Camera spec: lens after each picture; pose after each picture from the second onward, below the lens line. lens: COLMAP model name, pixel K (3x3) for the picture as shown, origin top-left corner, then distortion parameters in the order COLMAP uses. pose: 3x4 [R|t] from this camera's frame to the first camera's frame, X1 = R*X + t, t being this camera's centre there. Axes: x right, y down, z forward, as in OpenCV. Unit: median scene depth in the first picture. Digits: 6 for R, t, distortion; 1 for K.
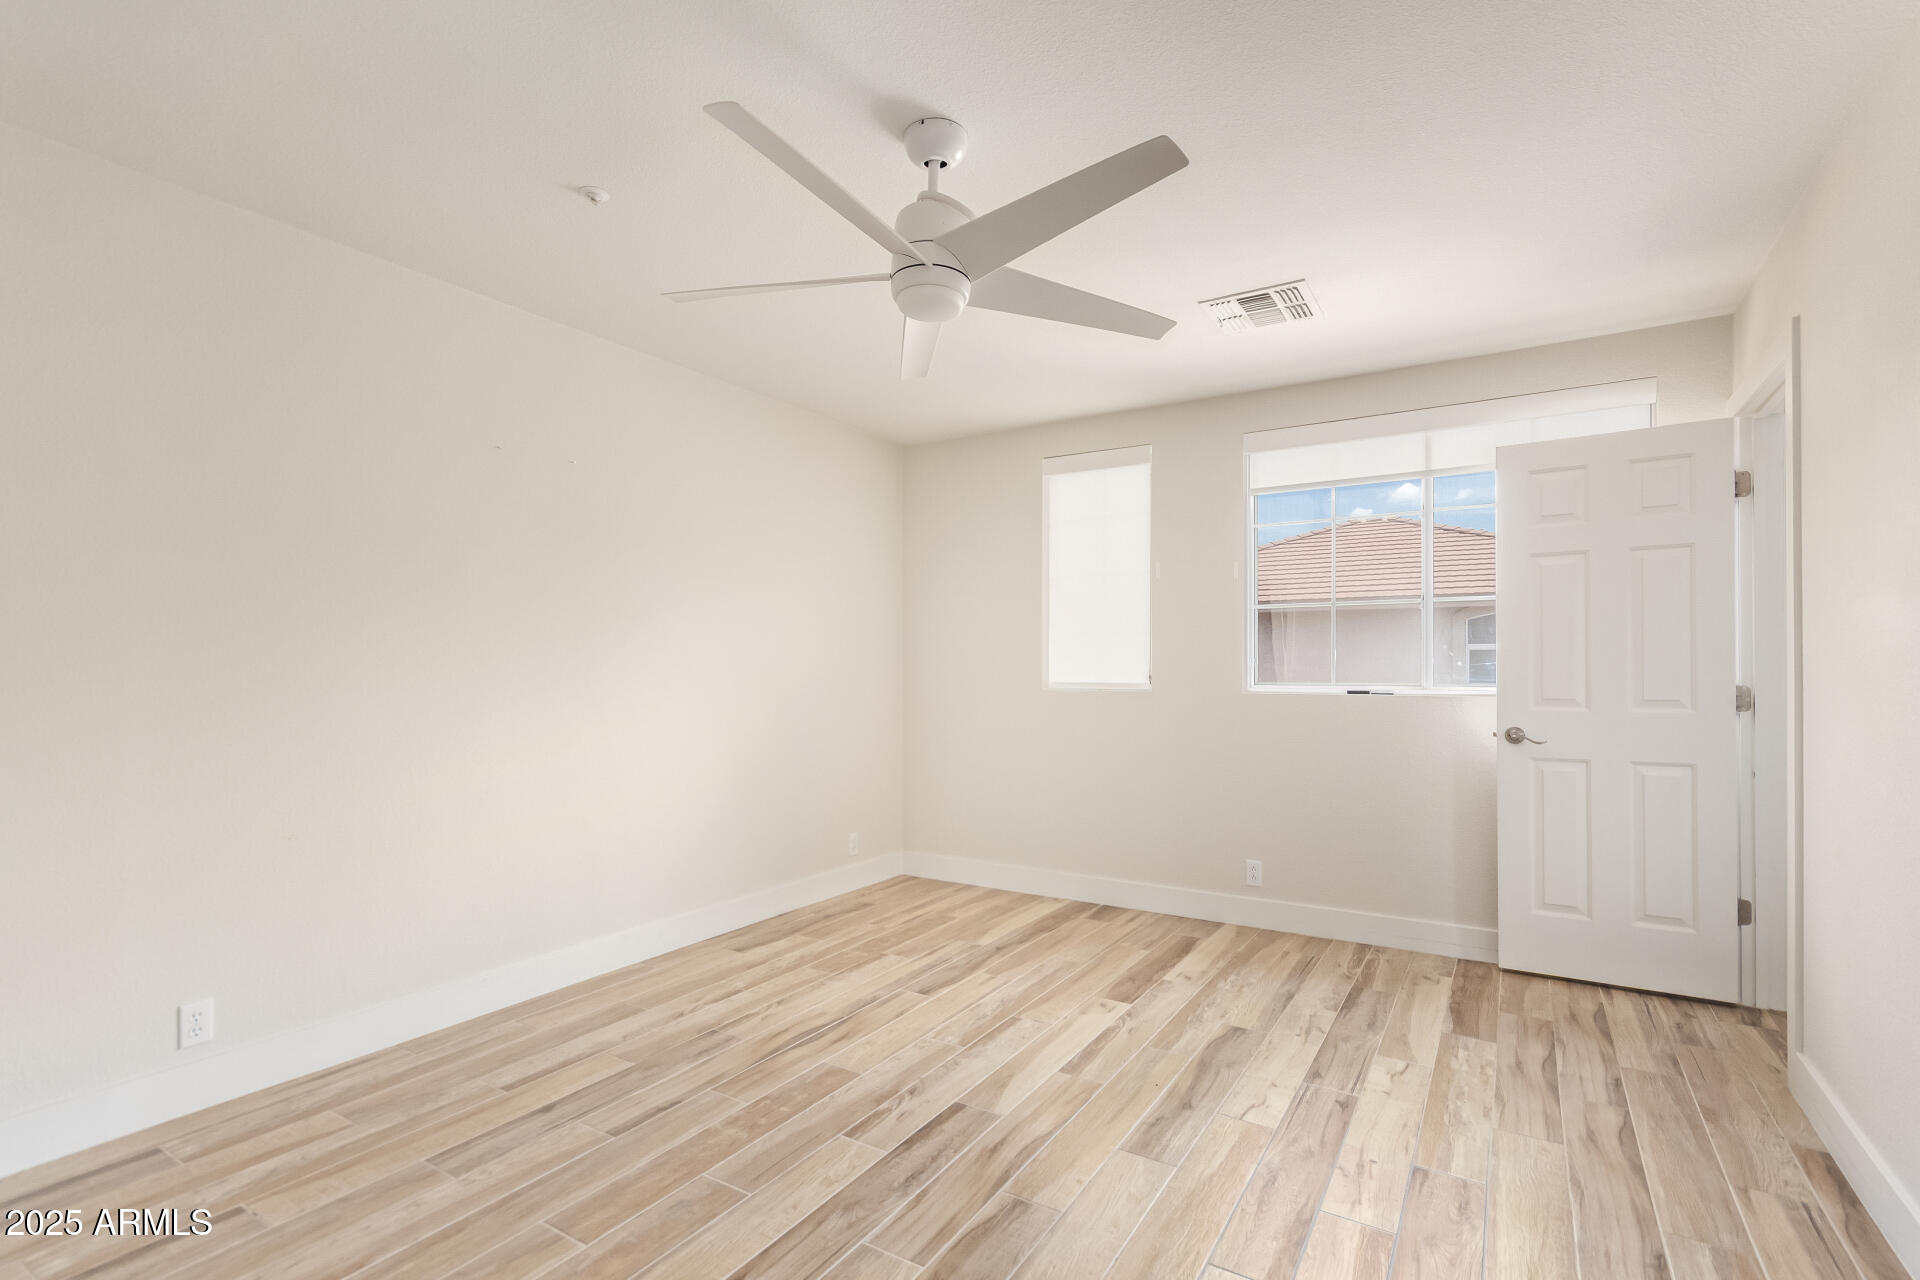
lens RADIAL K [[911.2, 0, 956.9], [0, 911.2, 664.9], [0, 0, 1]] dist [-0.000788, -0.000206]
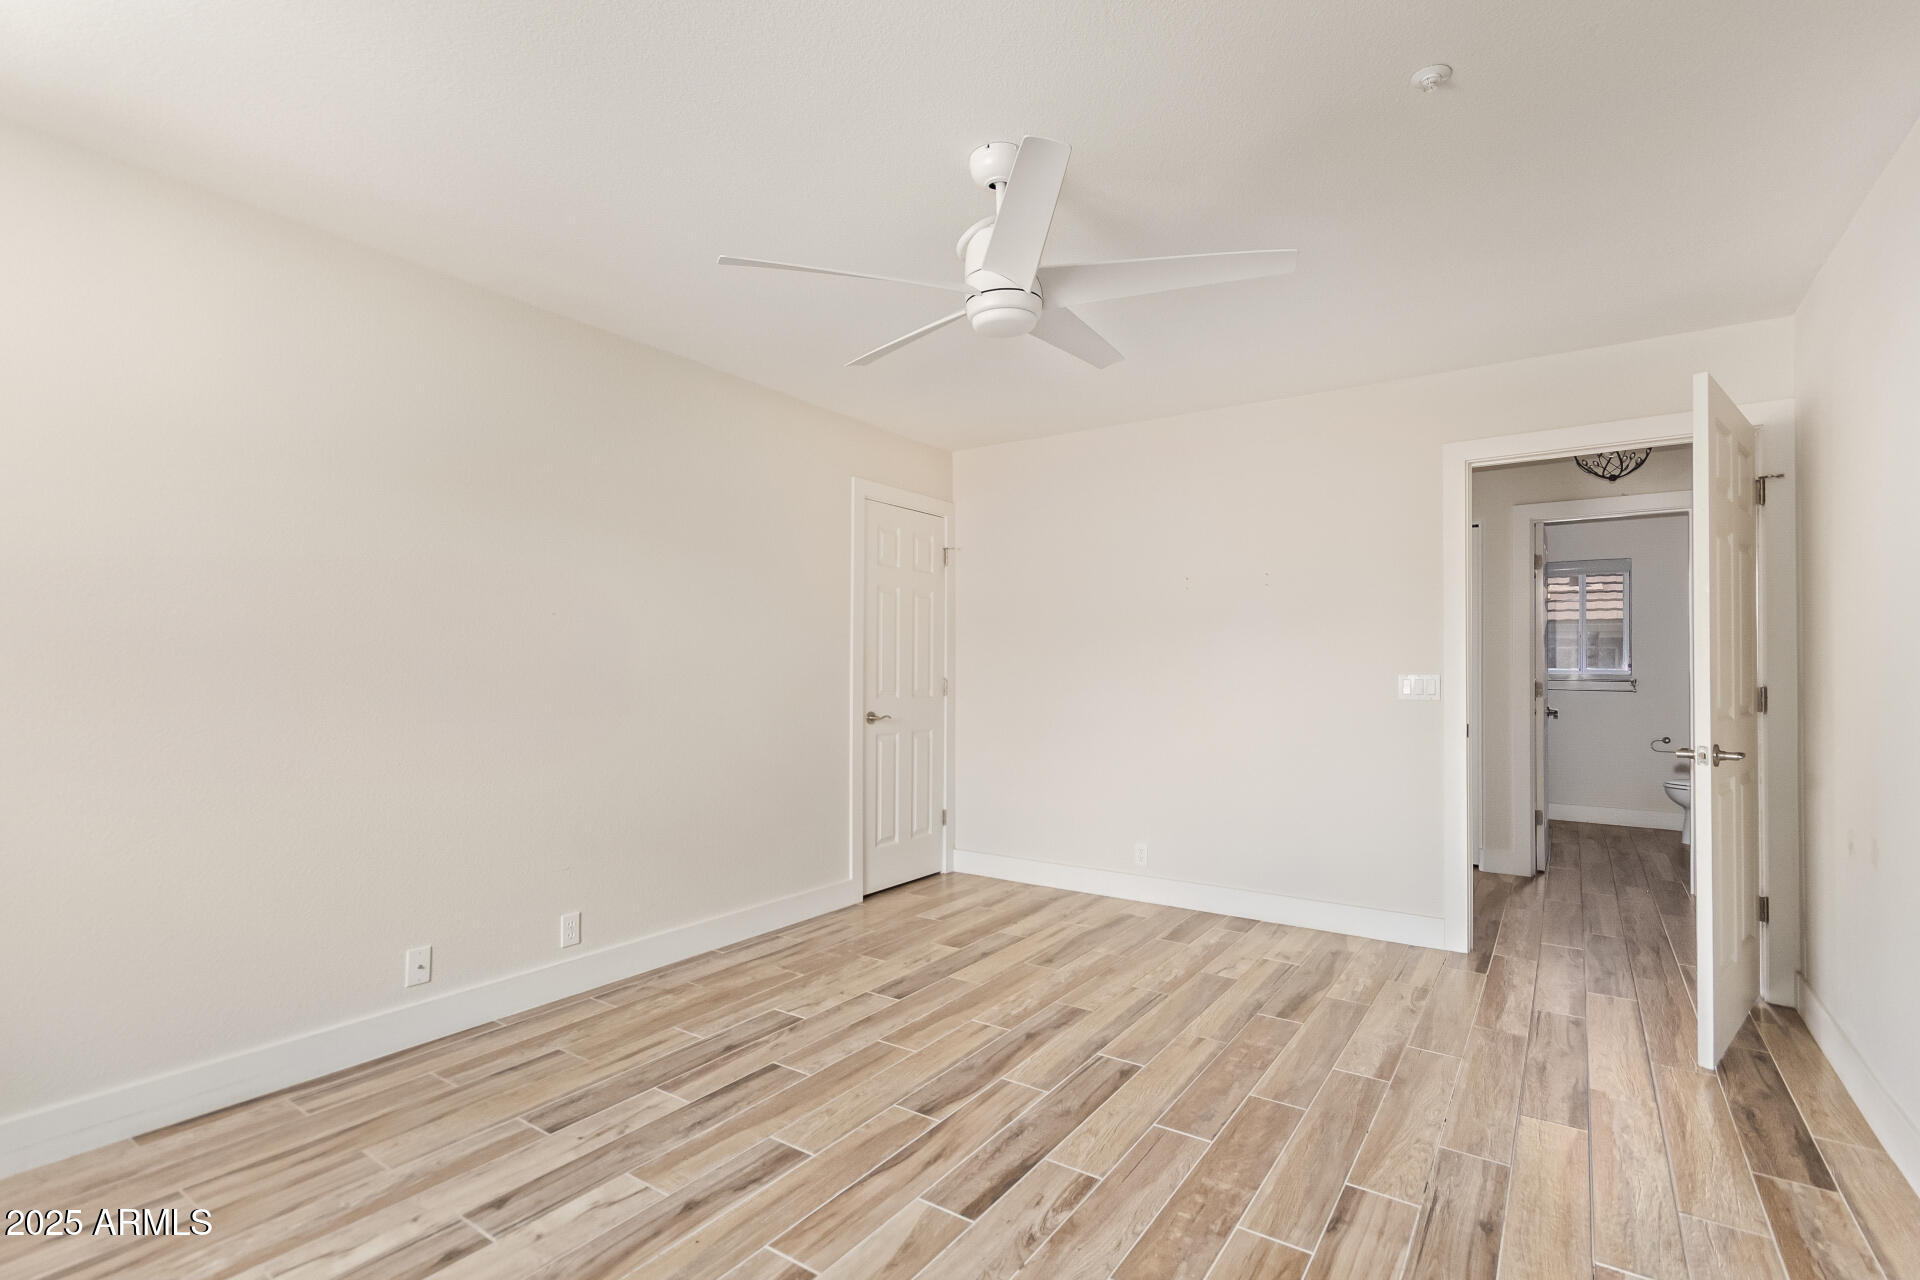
lens RADIAL K [[911.2, 0, 956.9], [0, 911.2, 664.9], [0, 0, 1]] dist [-0.000788, -0.000206]
pose [[-0.998954, -0.002853, 0.045635, -0.023609], [-0.003258, 0.999956, -0.008818, 0.004392], [-0.045608, -0.008958, -0.998919, 1.984153]]
